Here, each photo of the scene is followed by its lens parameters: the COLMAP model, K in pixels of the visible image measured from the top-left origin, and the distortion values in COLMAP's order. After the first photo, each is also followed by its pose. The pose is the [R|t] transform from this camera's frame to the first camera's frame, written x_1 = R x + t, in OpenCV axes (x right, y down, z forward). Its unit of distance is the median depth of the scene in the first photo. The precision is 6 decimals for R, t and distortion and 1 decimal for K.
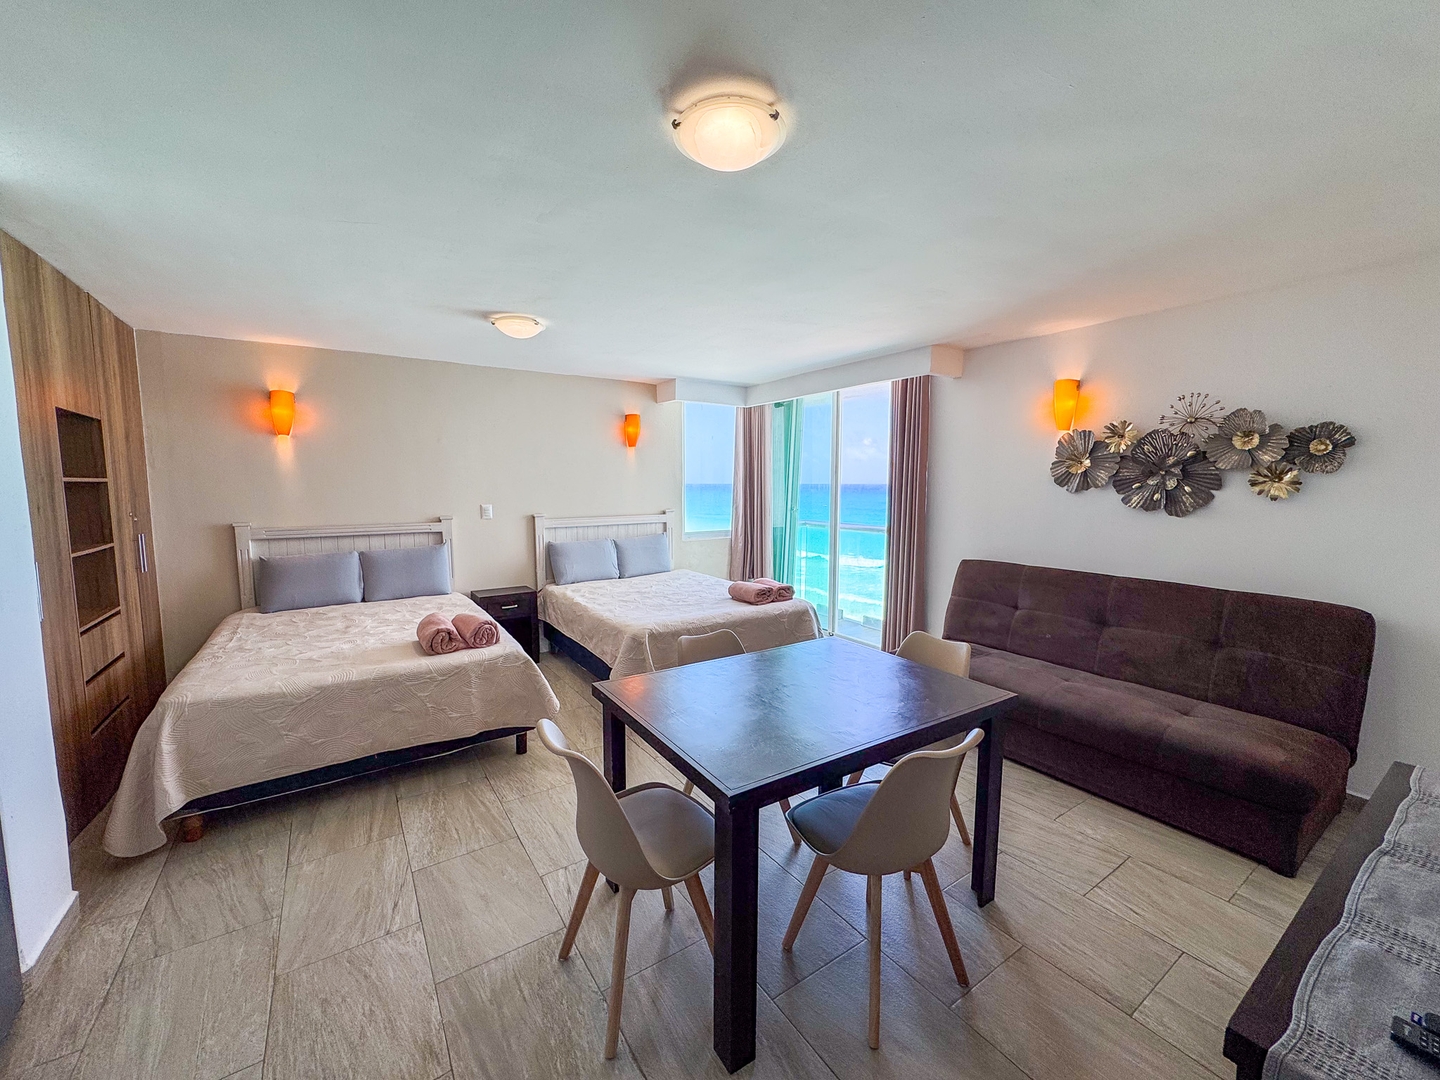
lens RADIAL K [[571.0, 0, 719.0], [0, 571.0, 537.7], [0, 0, 1]] dist [0.000685, 0.000051]
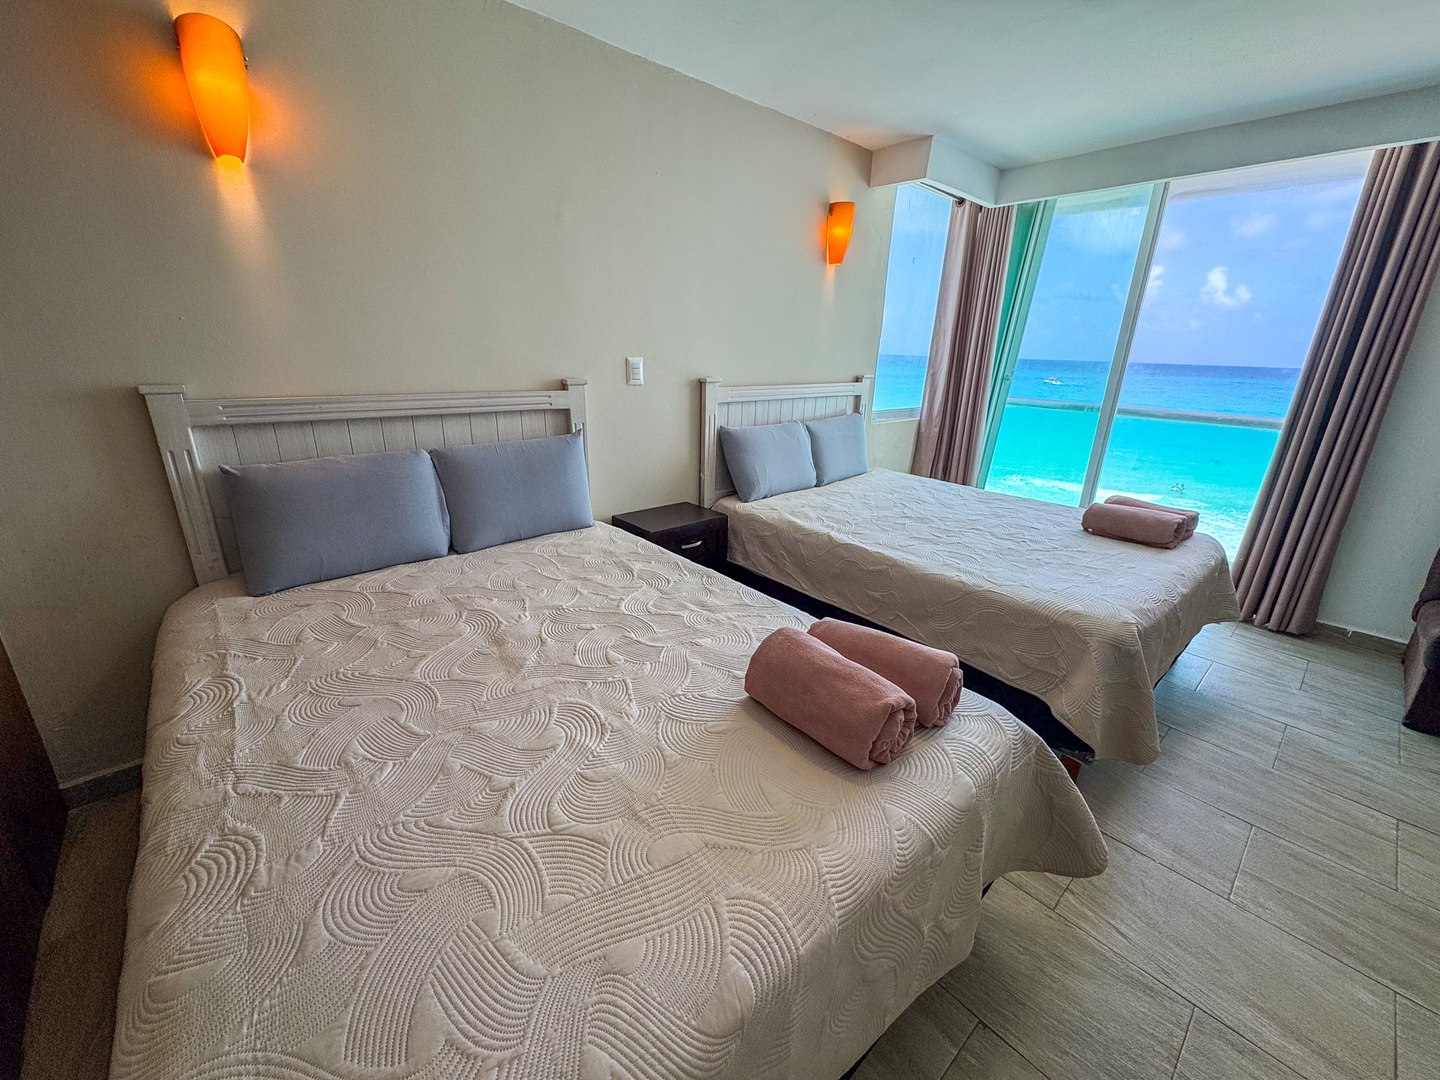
lens RADIAL K [[571.0, 0, 722.8], [0, 571.0, 539.0], [0, 0, 1]] dist [0.000685, 0.000051]
pose [[0.991024, -0.014382, 0.132909, -0.416629], [-0.016308, 0.973765, 0.226972, -0.015347], [-0.132686, -0.227102, 0.964790, 0.445912]]
